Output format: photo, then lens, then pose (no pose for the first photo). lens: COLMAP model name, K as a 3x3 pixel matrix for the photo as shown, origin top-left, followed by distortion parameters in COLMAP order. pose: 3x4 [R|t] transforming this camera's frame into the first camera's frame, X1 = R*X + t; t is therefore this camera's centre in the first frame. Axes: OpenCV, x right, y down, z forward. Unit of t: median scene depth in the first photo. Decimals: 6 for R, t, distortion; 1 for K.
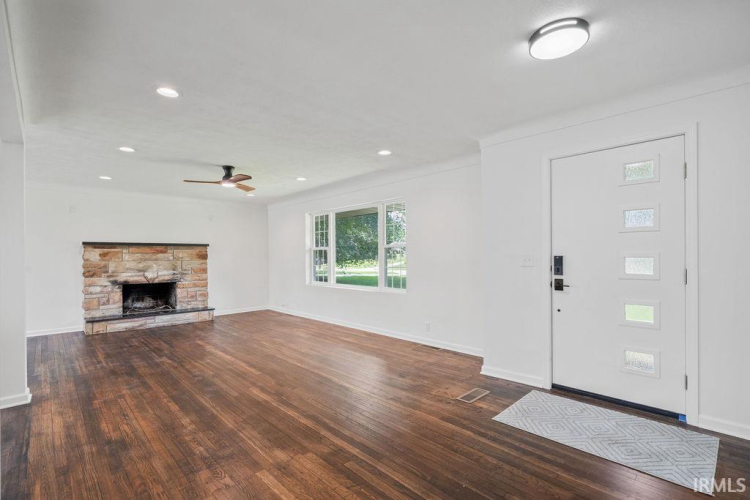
lens RADIAL K [[344.9, 0, 376.2], [0, 344.9, 257.9], [0, 0, 1]] dist [0.012151, -0.000041]
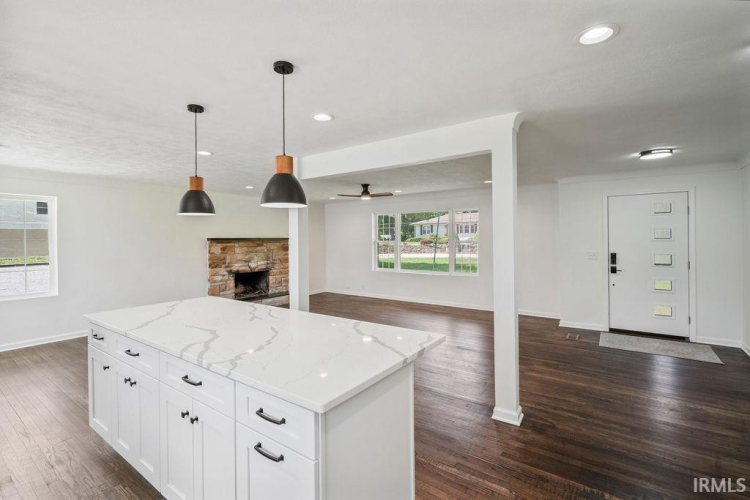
lens RADIAL K [[344.9, 0, 363.5], [0, 344.9, 236.9], [0, 0, 1]] dist [0.012151, -0.000041]
pose [[0.982856, -0.000795, 0.184374, -0.518943], [0.001915, 0.999981, -0.005900, -0.040394], [-0.184366, 0.006152, 0.982838, -0.238599]]
